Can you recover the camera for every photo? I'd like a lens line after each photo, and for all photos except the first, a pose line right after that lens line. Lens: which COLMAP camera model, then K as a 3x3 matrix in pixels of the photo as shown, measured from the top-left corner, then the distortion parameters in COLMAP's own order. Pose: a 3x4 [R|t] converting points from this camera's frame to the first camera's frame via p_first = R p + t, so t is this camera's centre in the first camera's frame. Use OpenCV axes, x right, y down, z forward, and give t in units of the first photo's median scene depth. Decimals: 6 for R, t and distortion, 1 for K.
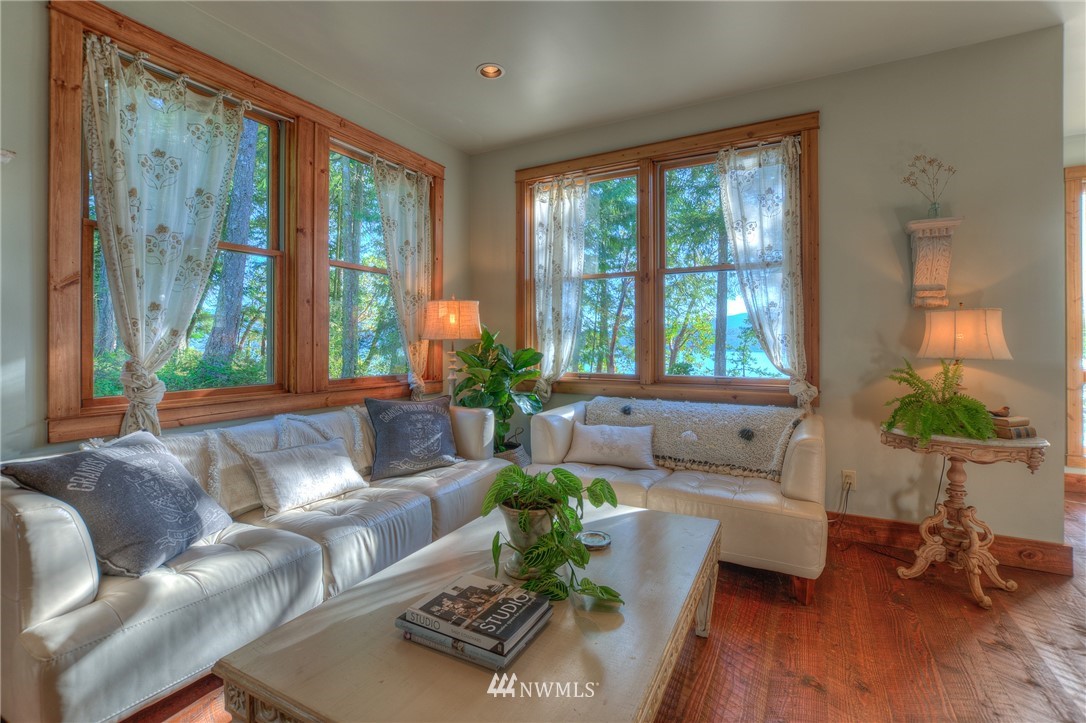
lens RADIAL K [[478.7, 0, 538.8], [0, 478.7, 338.9], [0, 0, 1]] dist [-0.003086, 0.000416]
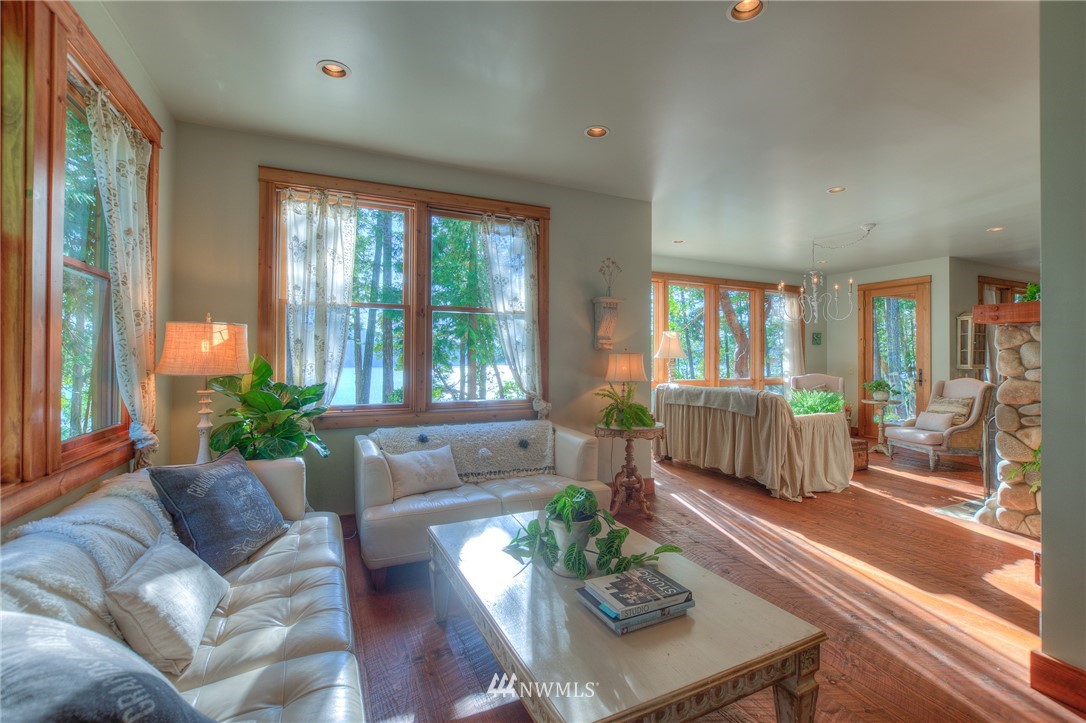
lens RADIAL K [[478.7, 0, 534.2], [0, 478.7, 357.5], [0, 0, 1]] dist [-0.003086, 0.000416]
pose [[0.609504, 0.003750, 0.792774, -0.587438], [-0.004799, 0.999988, -0.001041, -0.034851], [-0.792768, -0.003170, 0.609515, 0.182341]]
